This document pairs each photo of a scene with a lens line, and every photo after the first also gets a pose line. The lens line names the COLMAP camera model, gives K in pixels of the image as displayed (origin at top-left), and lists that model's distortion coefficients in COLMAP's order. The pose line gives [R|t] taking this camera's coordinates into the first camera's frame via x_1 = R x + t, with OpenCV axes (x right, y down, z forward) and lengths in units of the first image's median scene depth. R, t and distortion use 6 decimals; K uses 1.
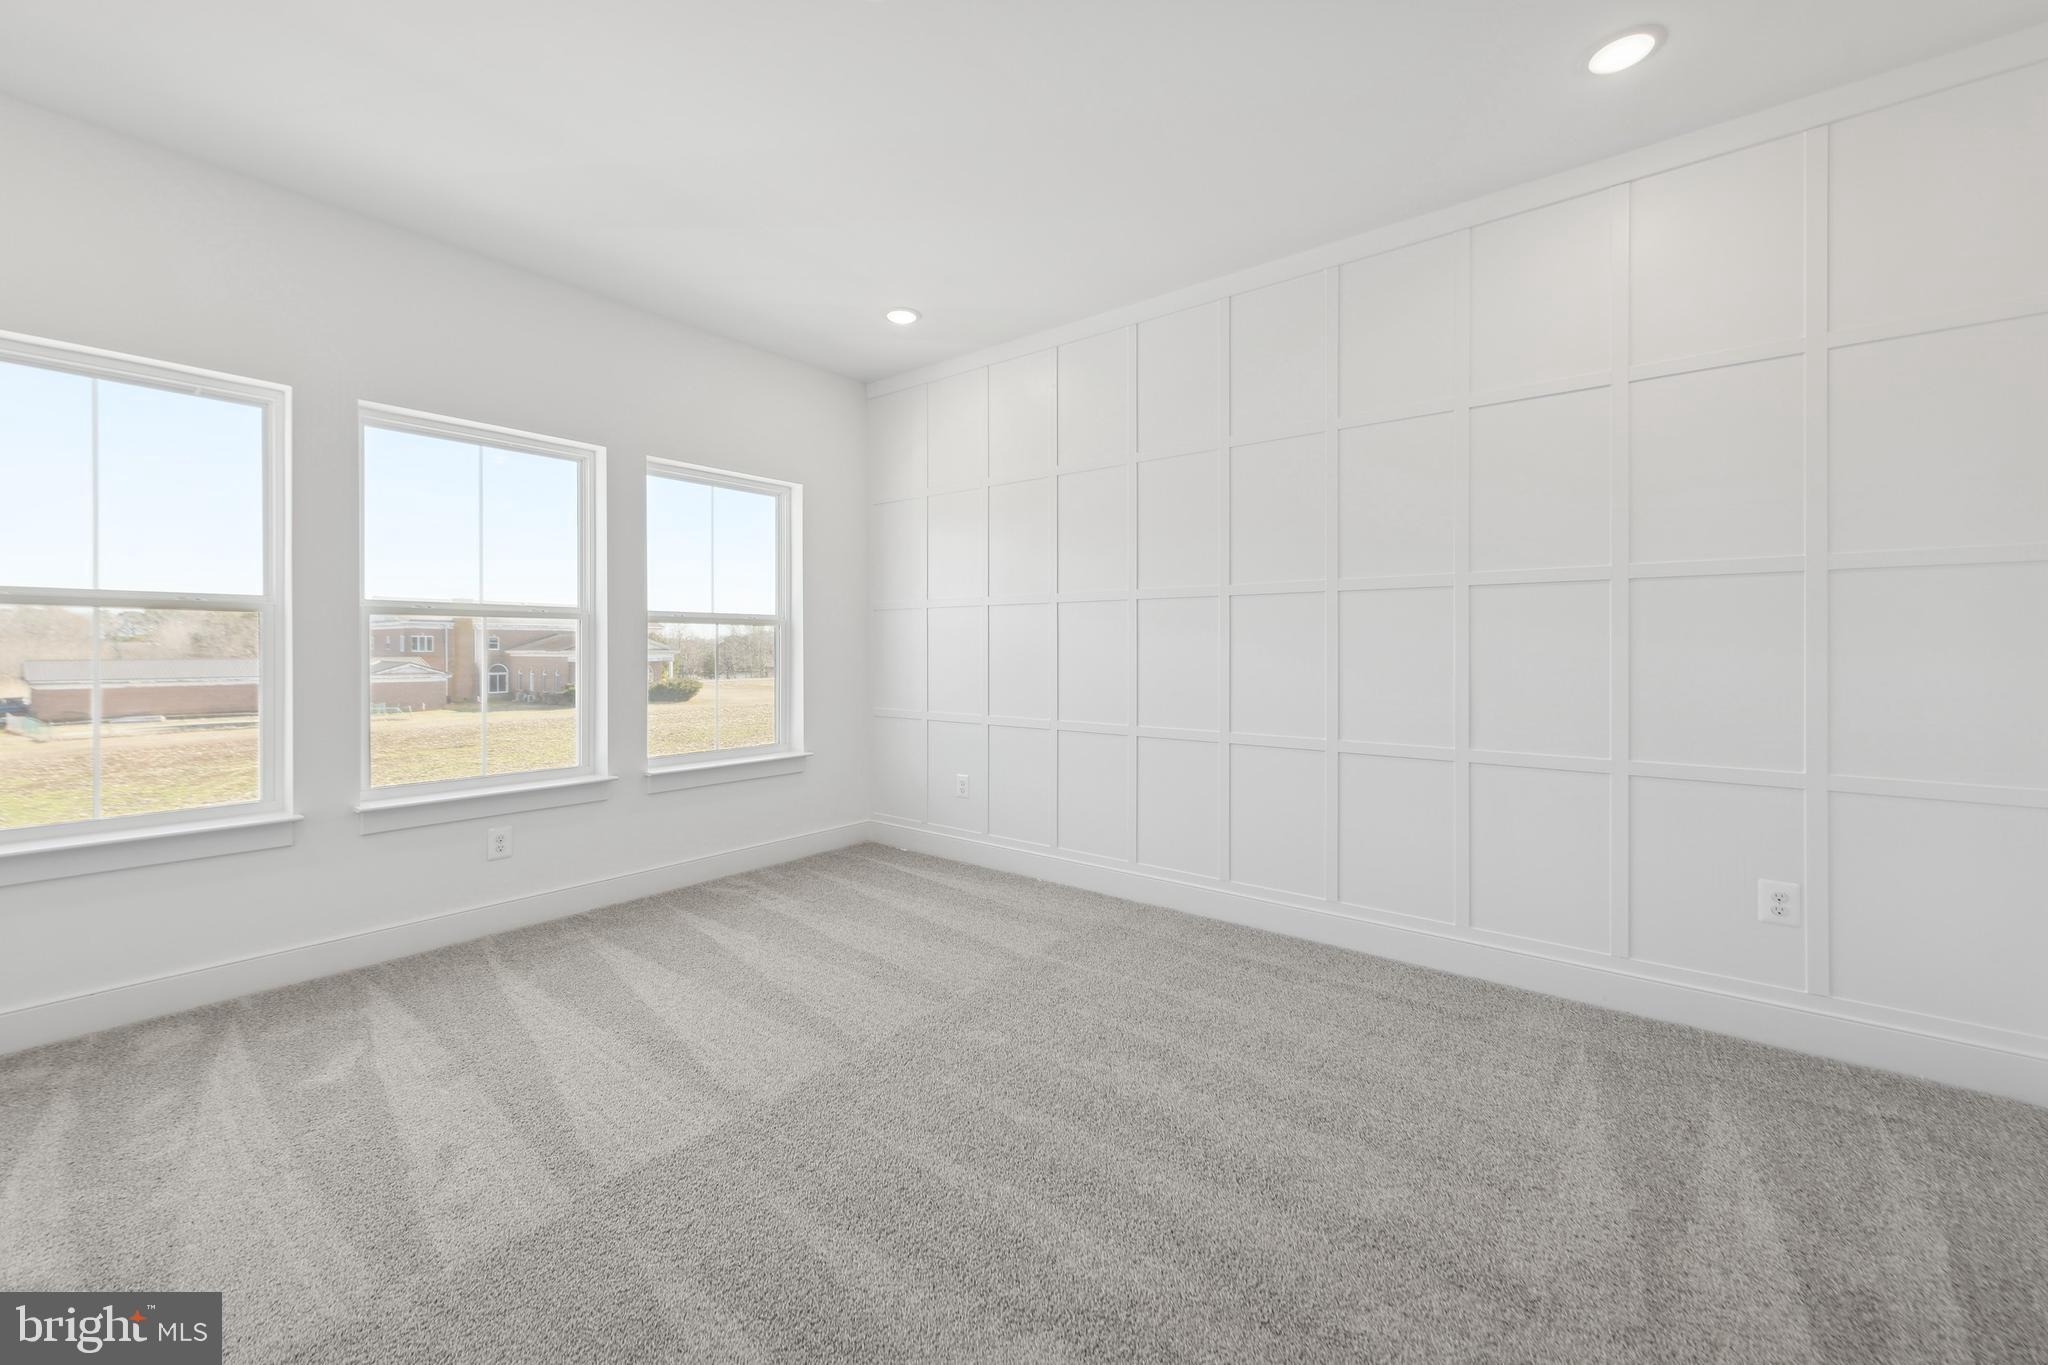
lens RADIAL K [[810.7, 0, 1006.1], [0, 810.7, 645.4], [0, 0, 1]] dist [0.013433, -0.004910]
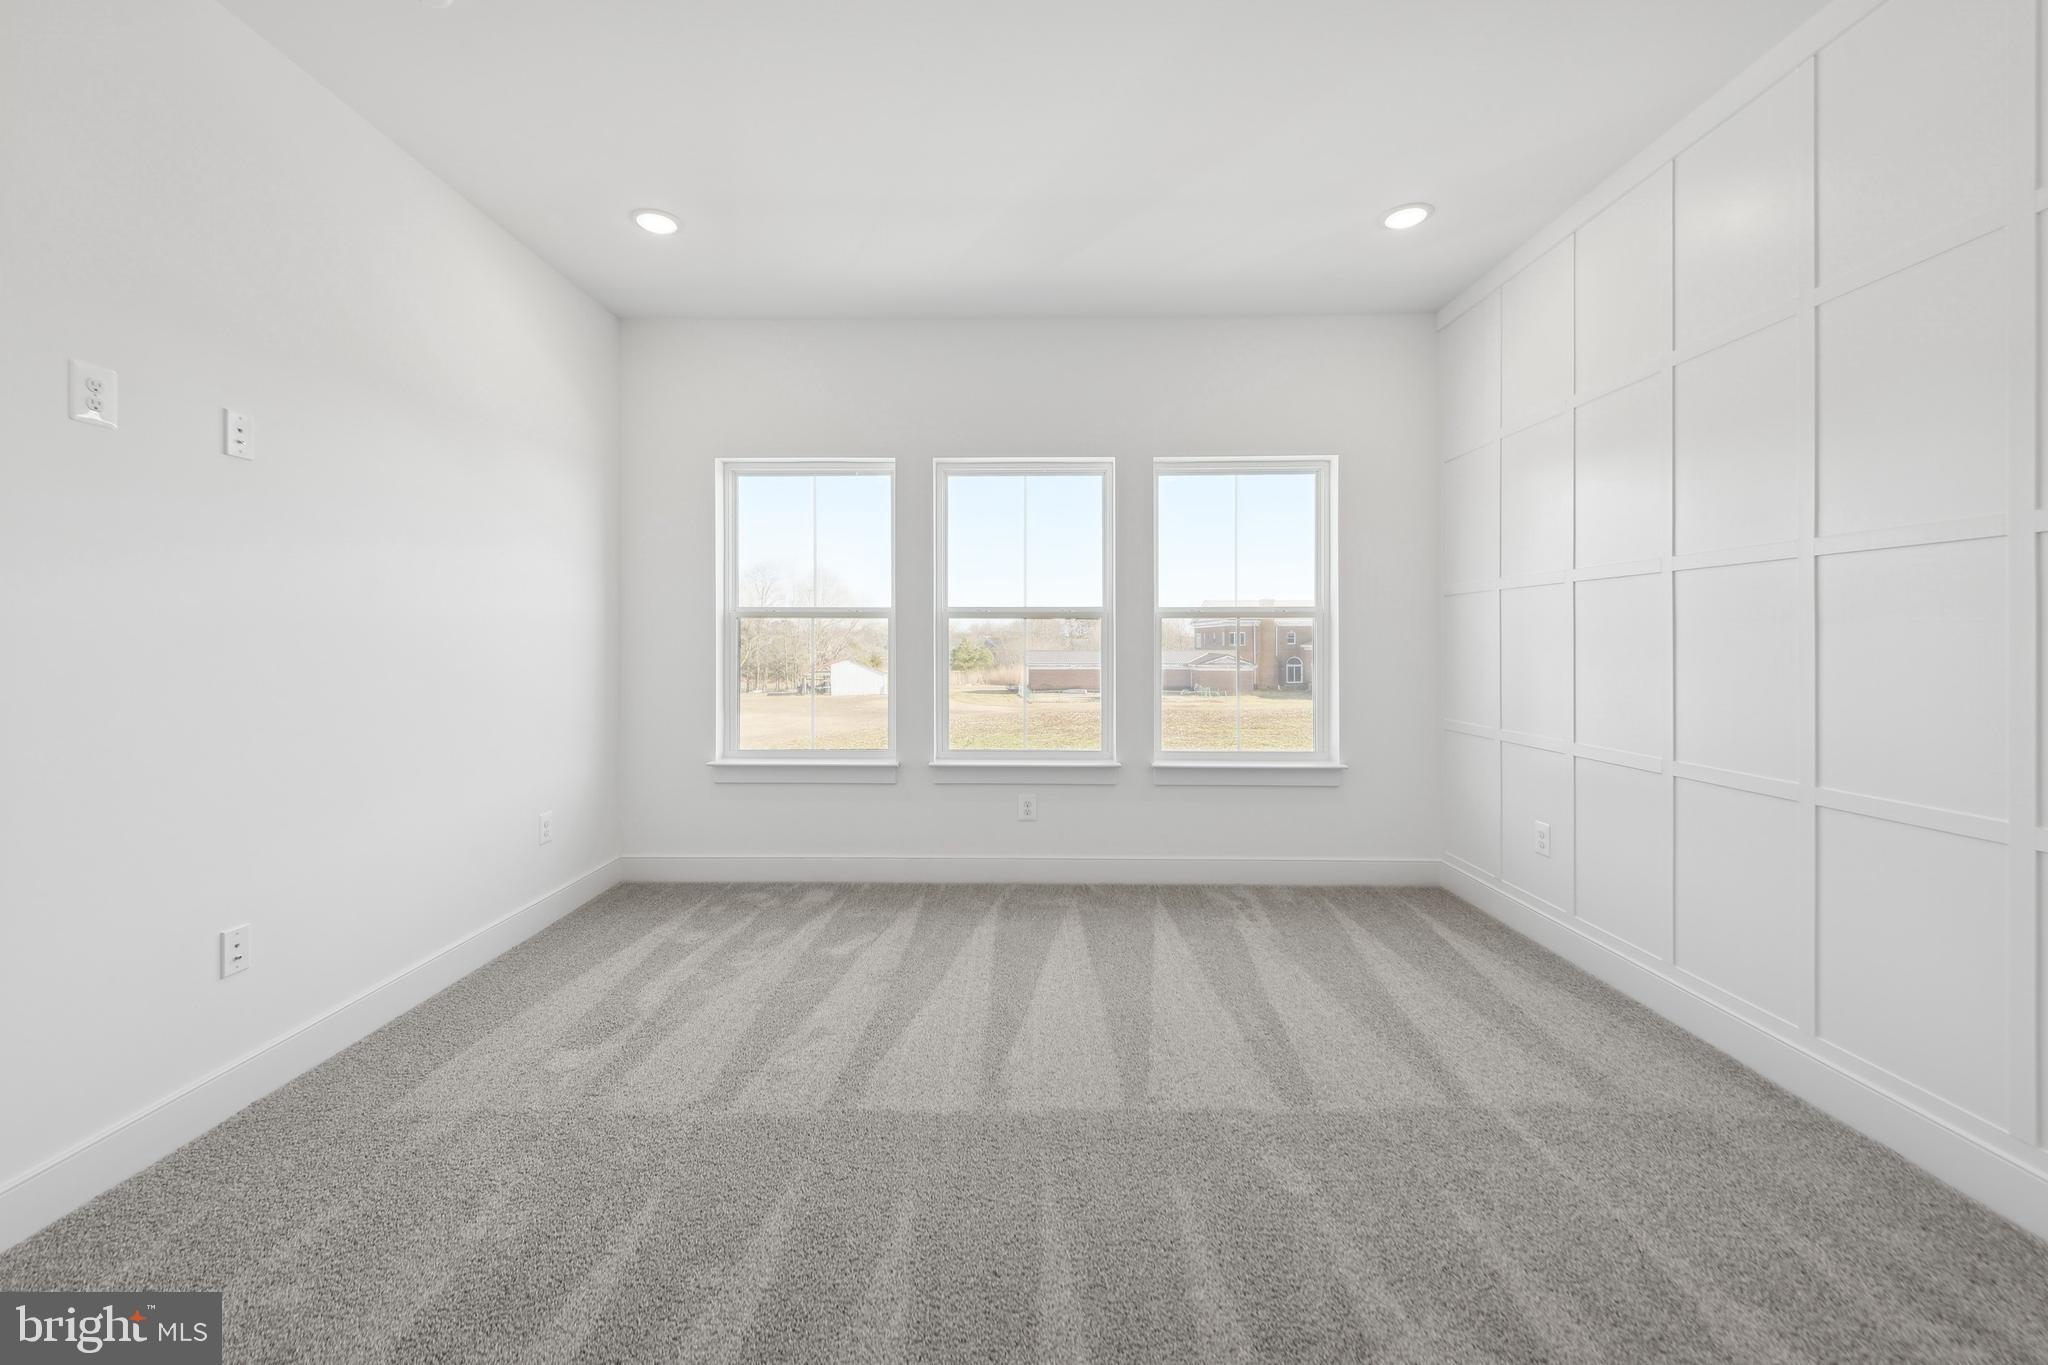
lens RADIAL K [[810.7, 0, 1006.1], [0, 810.7, 645.4], [0, 0, 1]] dist [0.013433, -0.004910]
pose [[0.611560, 0.003806, -0.791189, 0.280322], [0.001307, 0.999982, 0.005820, -0.000434], [0.791197, -0.004593, 0.611544, 0.244097]]
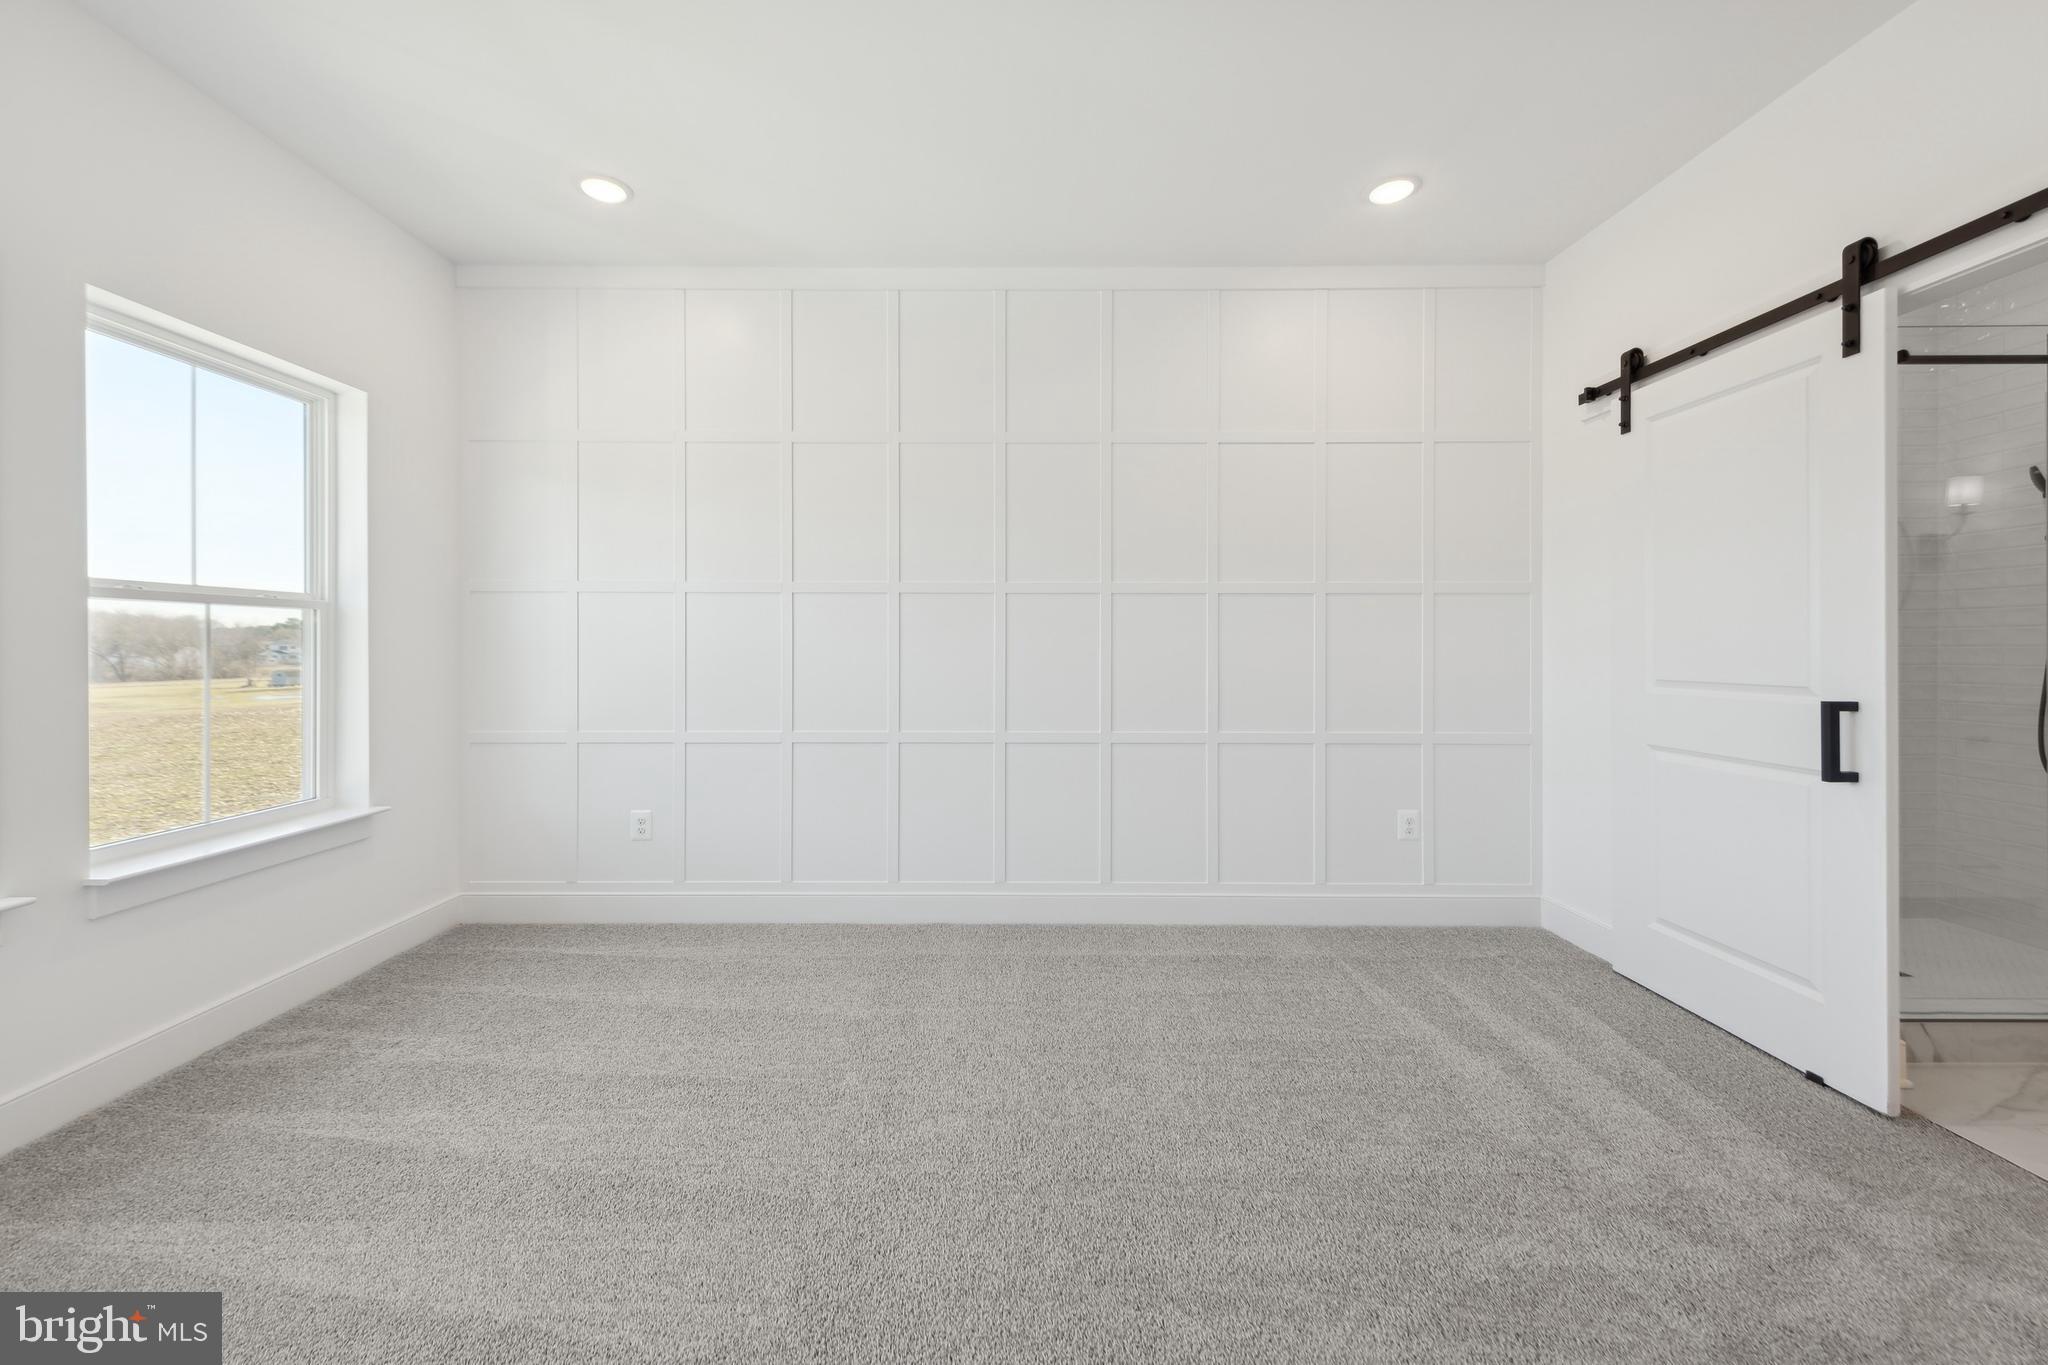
lens RADIAL K [[810.7, 0, 1006.1], [0, 810.7, 645.4], [0, 0, 1]] dist [0.013433, -0.004910]
pose [[0.780491, 0.002246, 0.625163, -0.335903], [-0.002457, 0.999997, -0.000524, 0.002682], [-0.625162, -0.001127, 0.780494, 0.227138]]
